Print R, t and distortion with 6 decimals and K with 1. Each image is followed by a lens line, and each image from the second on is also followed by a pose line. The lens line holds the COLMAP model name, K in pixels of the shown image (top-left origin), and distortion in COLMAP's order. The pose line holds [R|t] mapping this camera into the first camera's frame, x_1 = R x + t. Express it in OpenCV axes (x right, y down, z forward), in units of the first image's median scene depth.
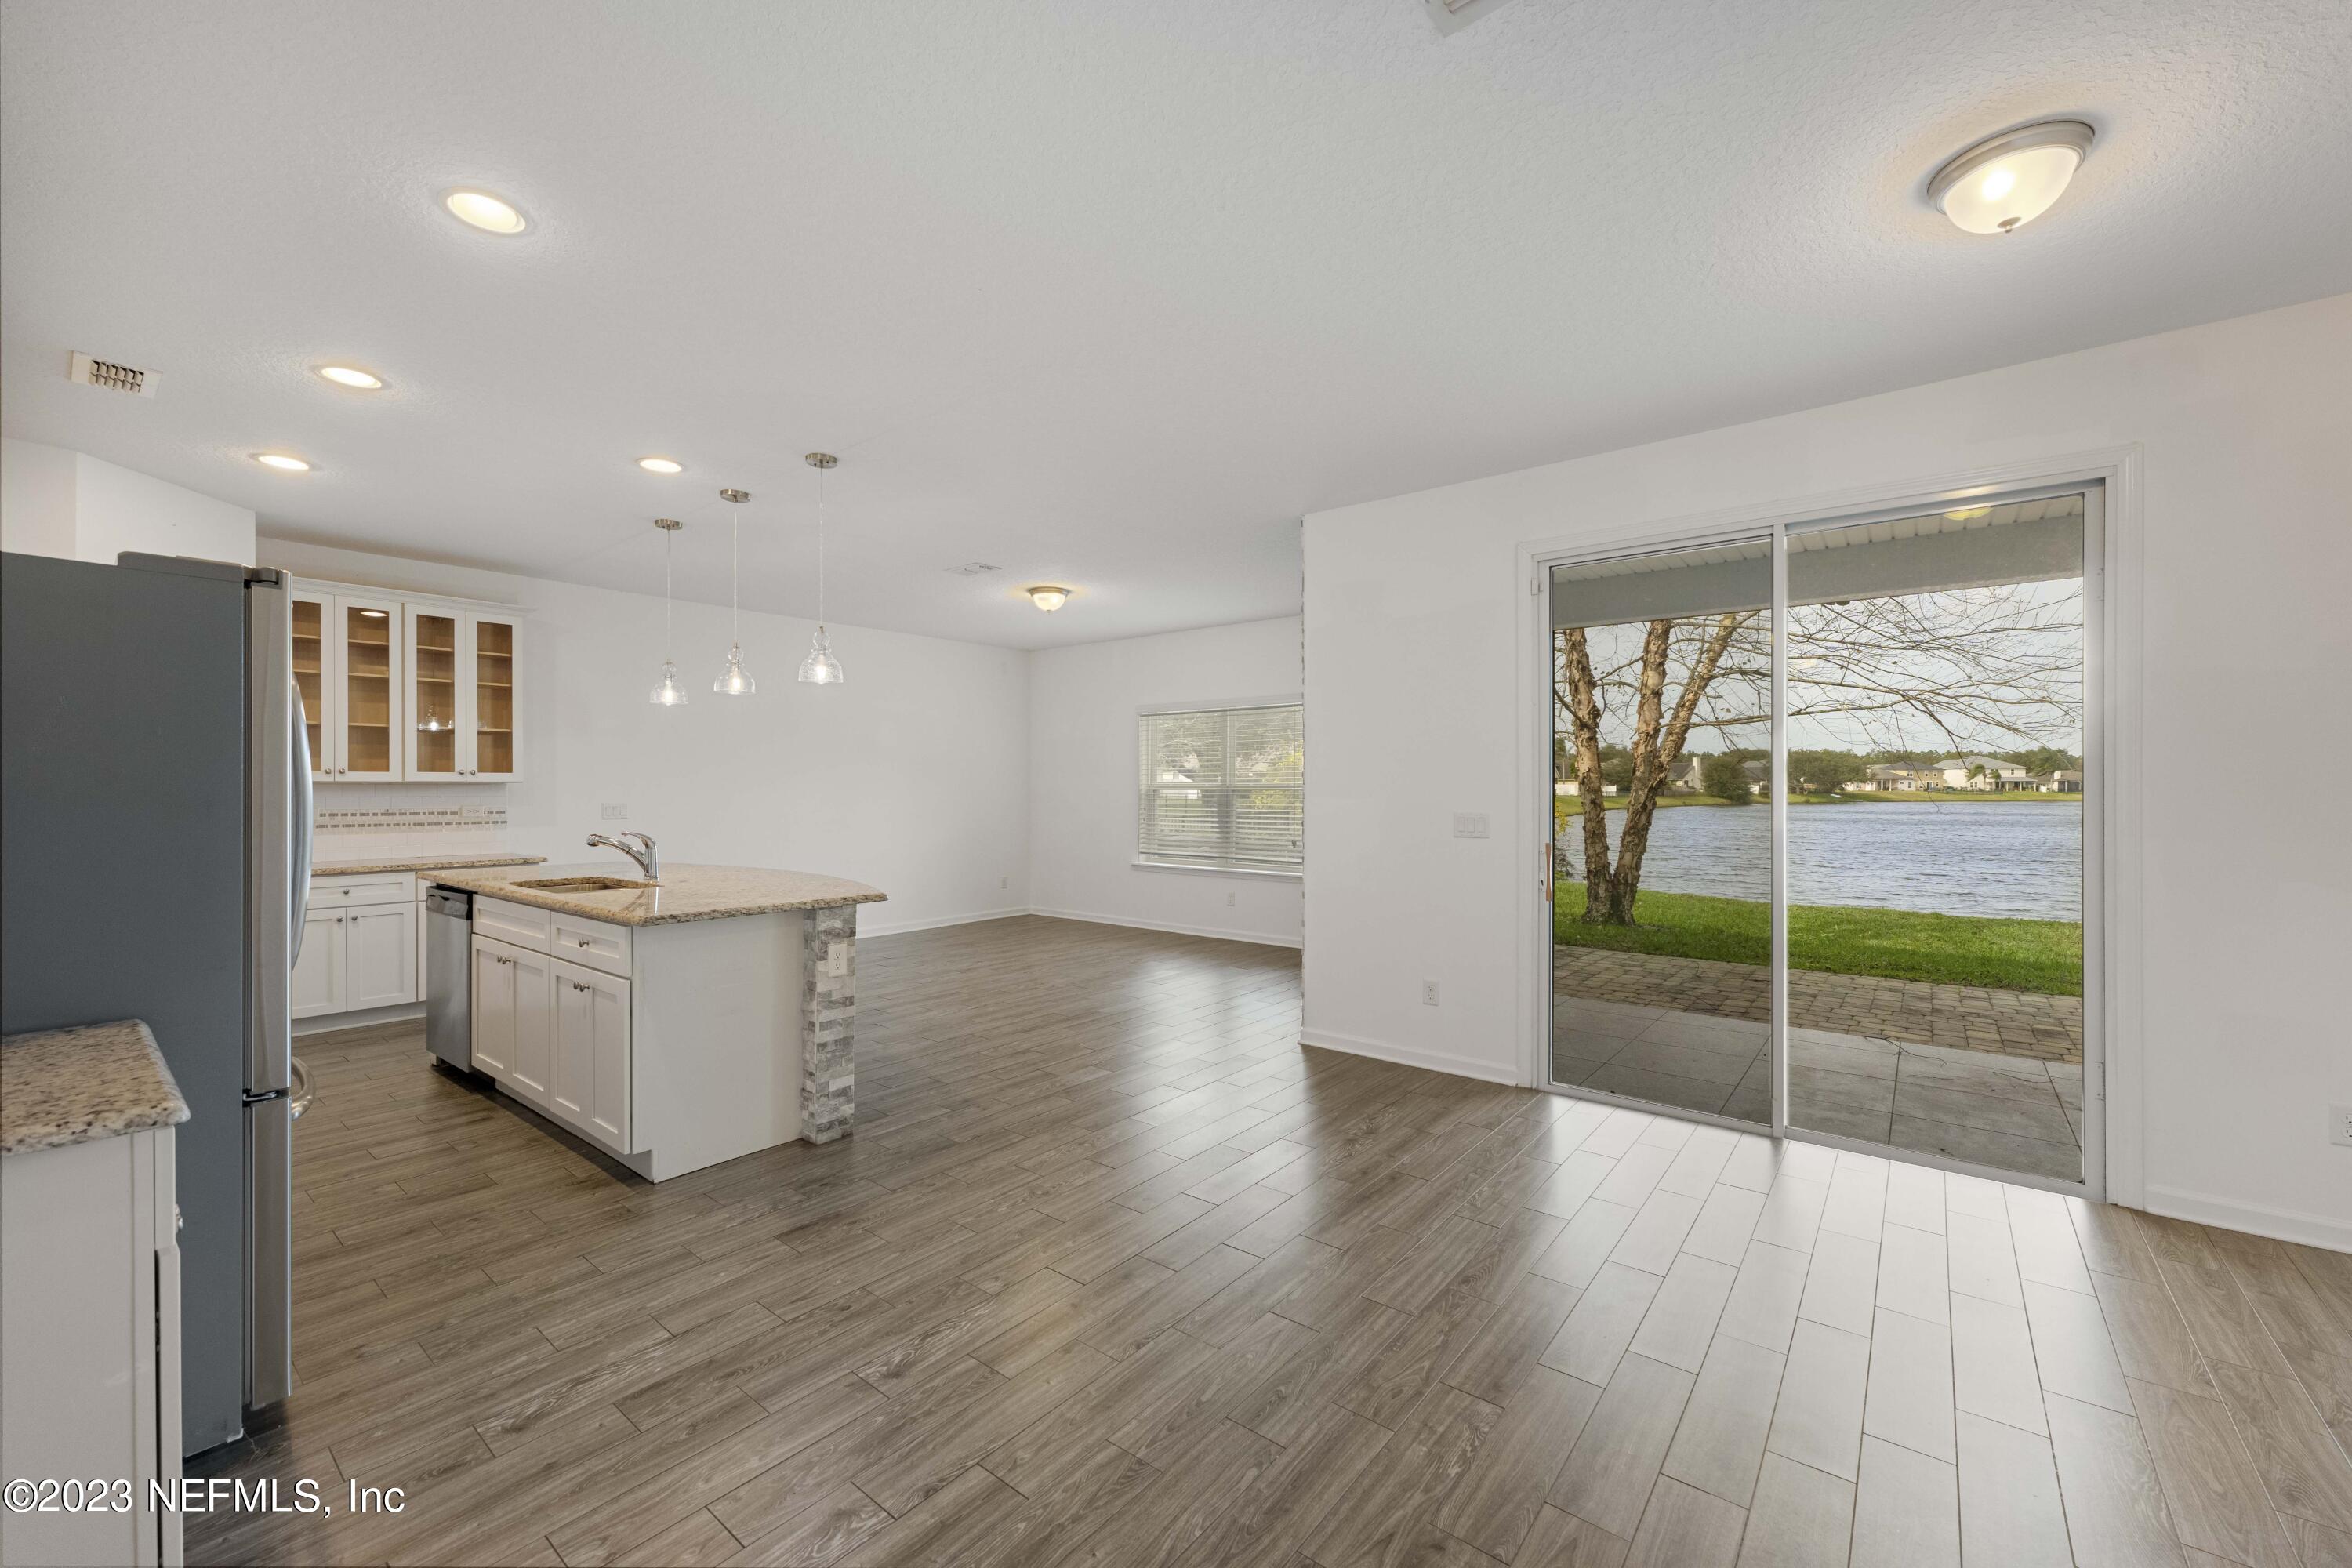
lens RADIAL K [[940.3, 0, 1187.4], [0, 940.3, 777.1], [0, 0, 1]] dist [0.001633, -0.000035]
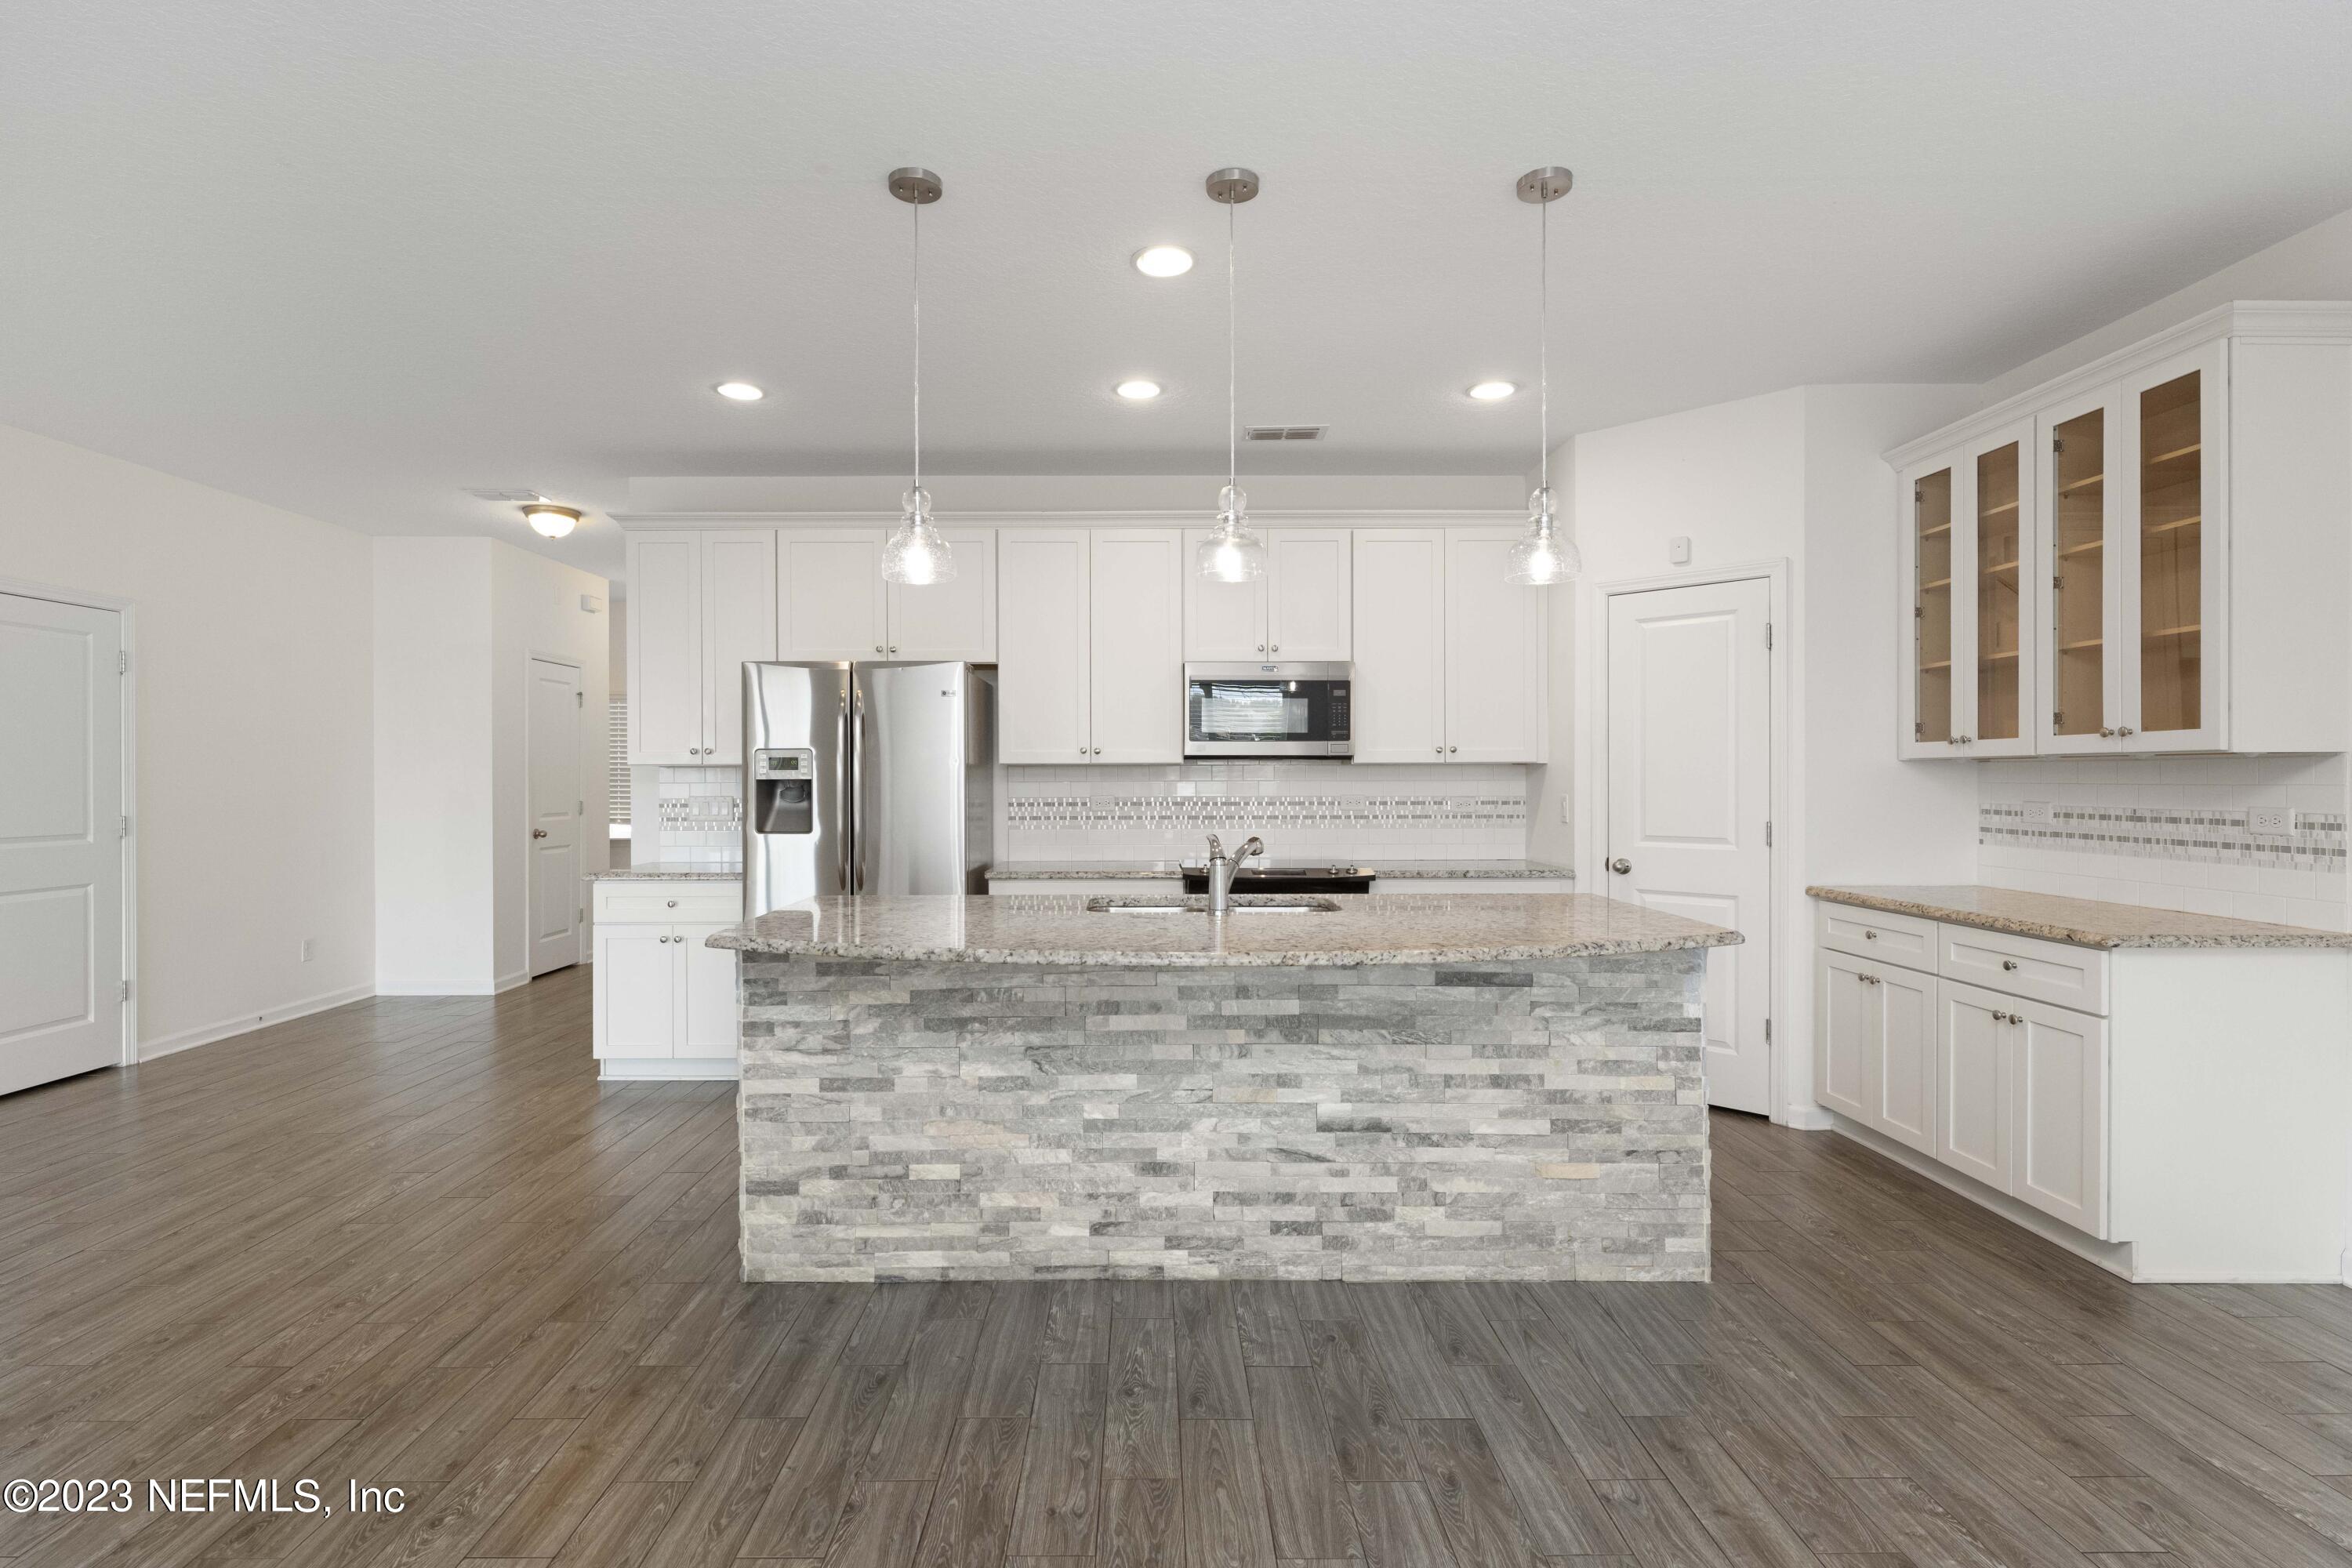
lens RADIAL K [[1121.8, 0, 1152.2], [0, 1121.8, 772.7], [0, 0, 1]] dist [-0.003458, 0.000047]
pose [[-0.785342, -0.001298, -0.619060, -0.073580], [0.007910, 0.999895, -0.012131, 0.022545], [0.619011, -0.014424, -0.785250, 1.467117]]
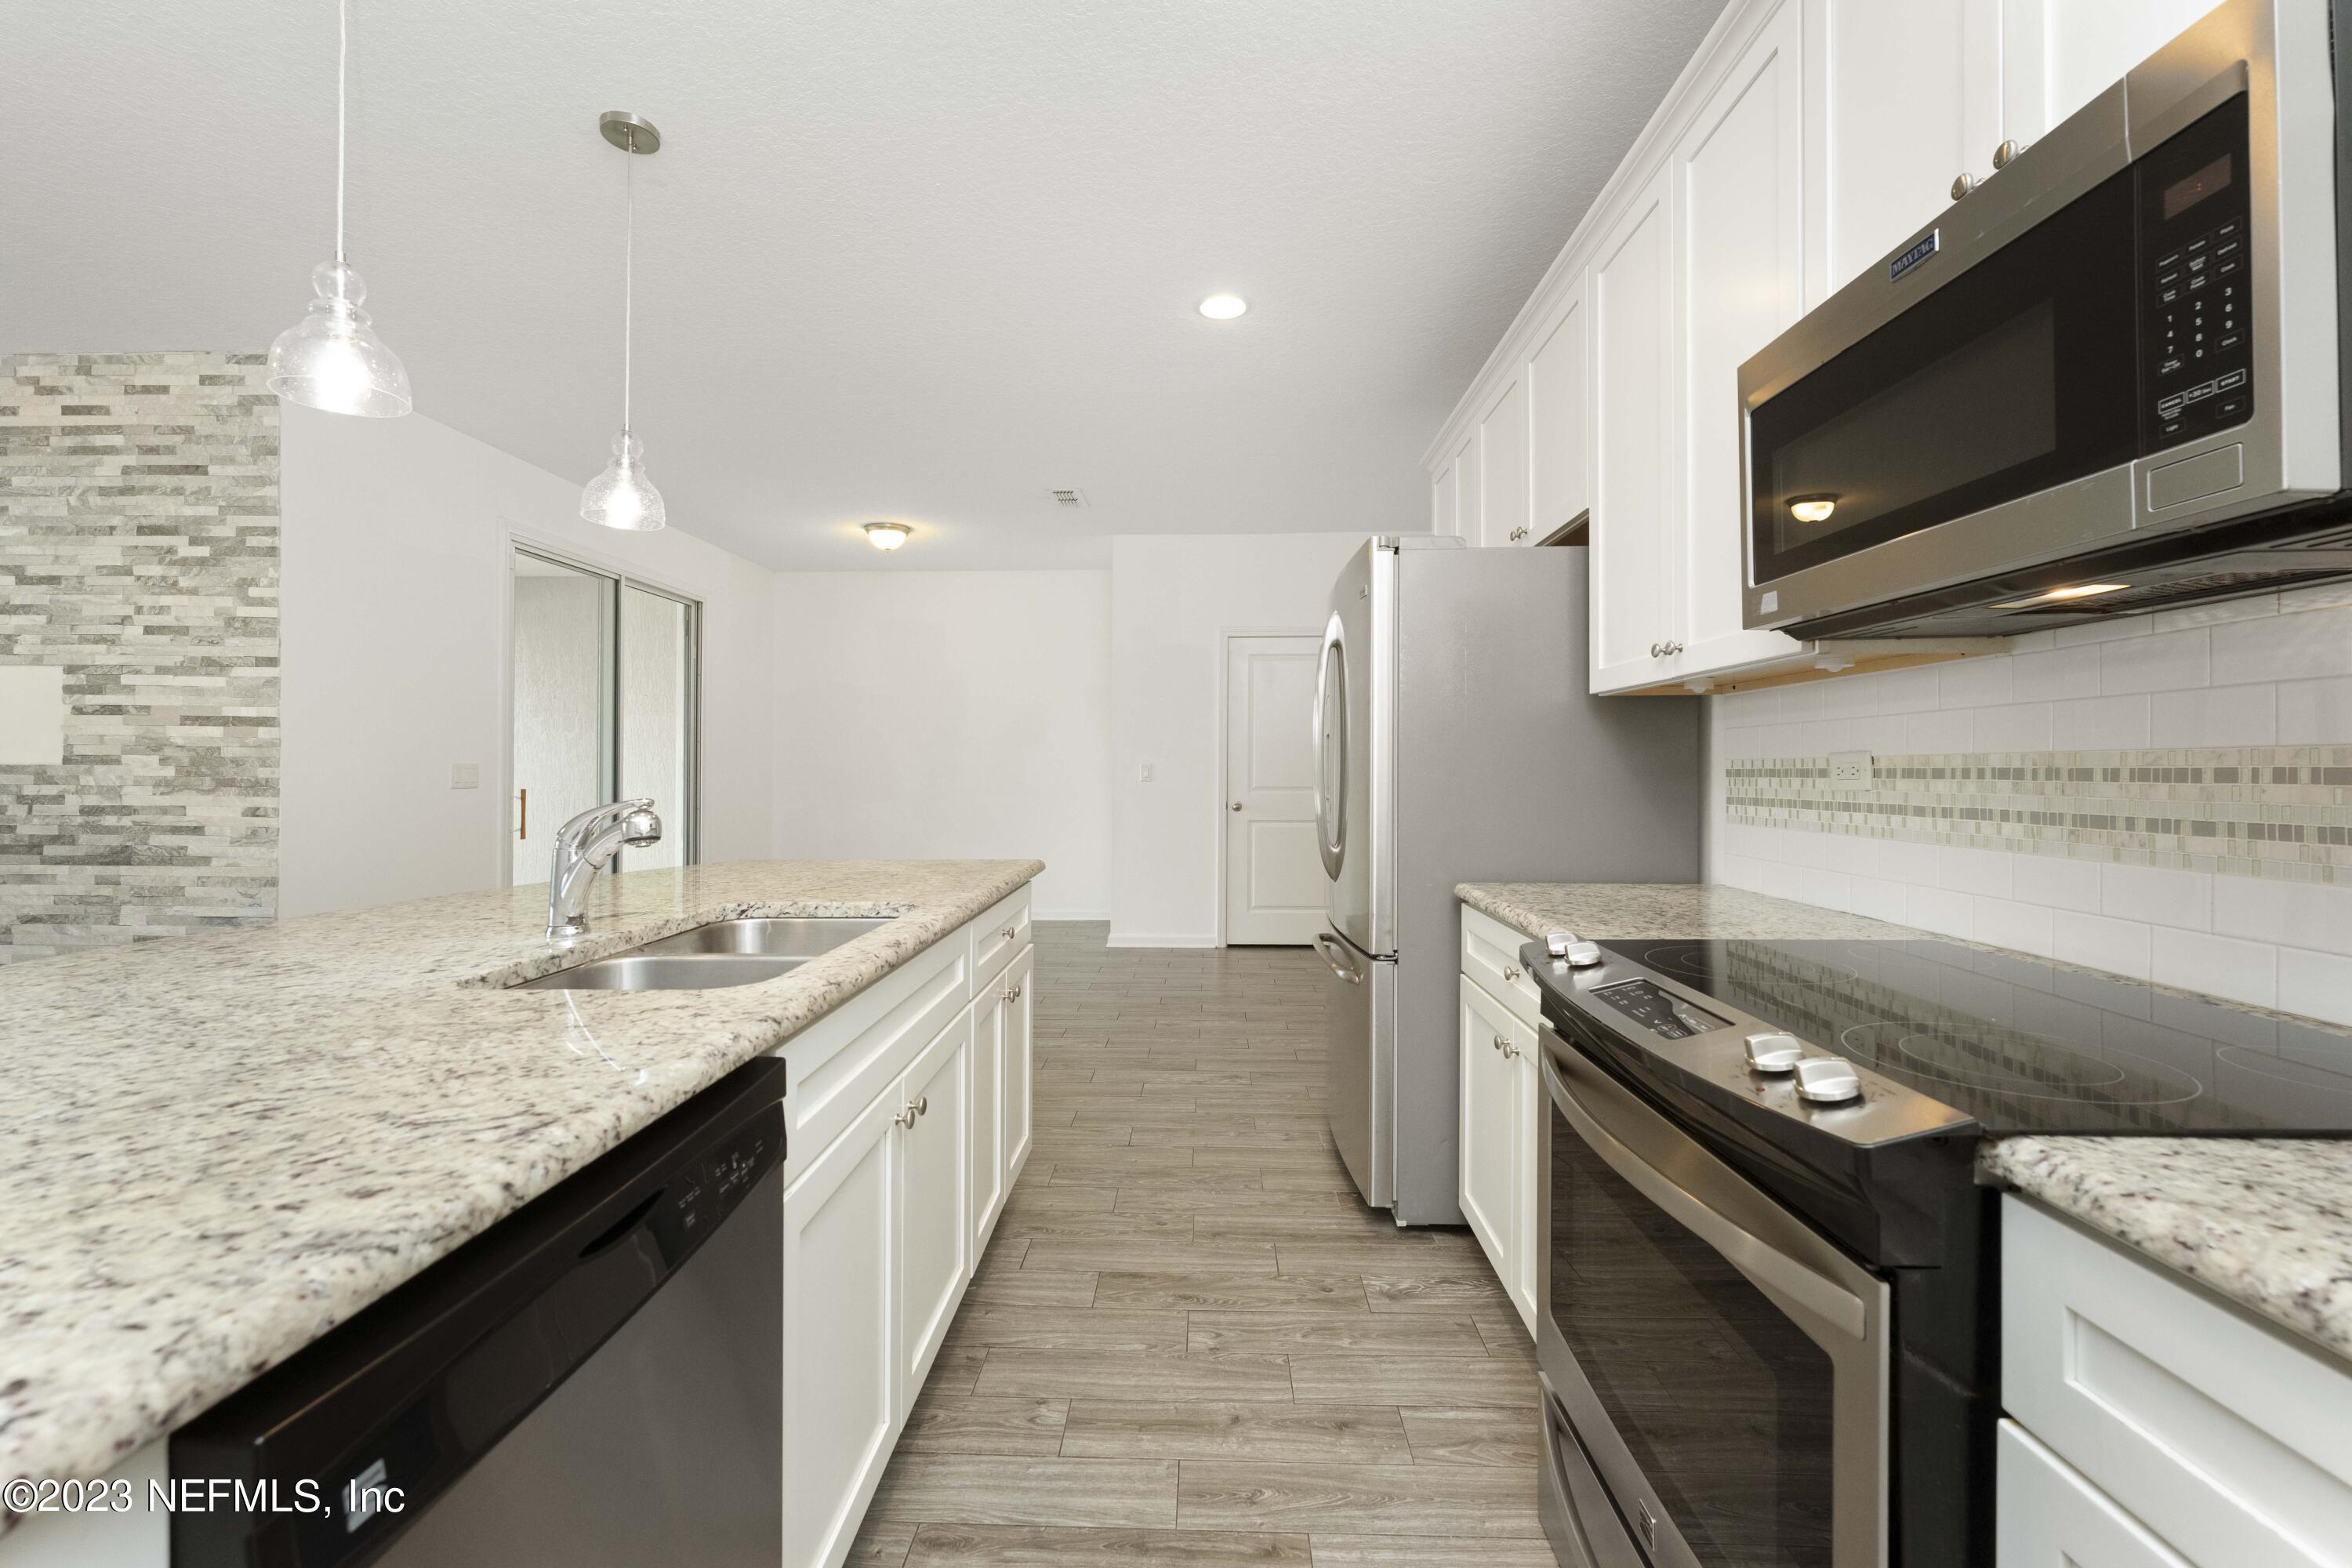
lens RADIAL K [[940.3, 0, 1167.7], [0, 940.3, 757.9], [0, 0, 1]] dist [0.001633, -0.000035]
pose [[-0.588826, 0.010295, 0.808194, -0.938887], [-0.007311, 0.999810, -0.018063, 0.044400], [-0.808227, -0.016545, -0.588639, 0.971913]]
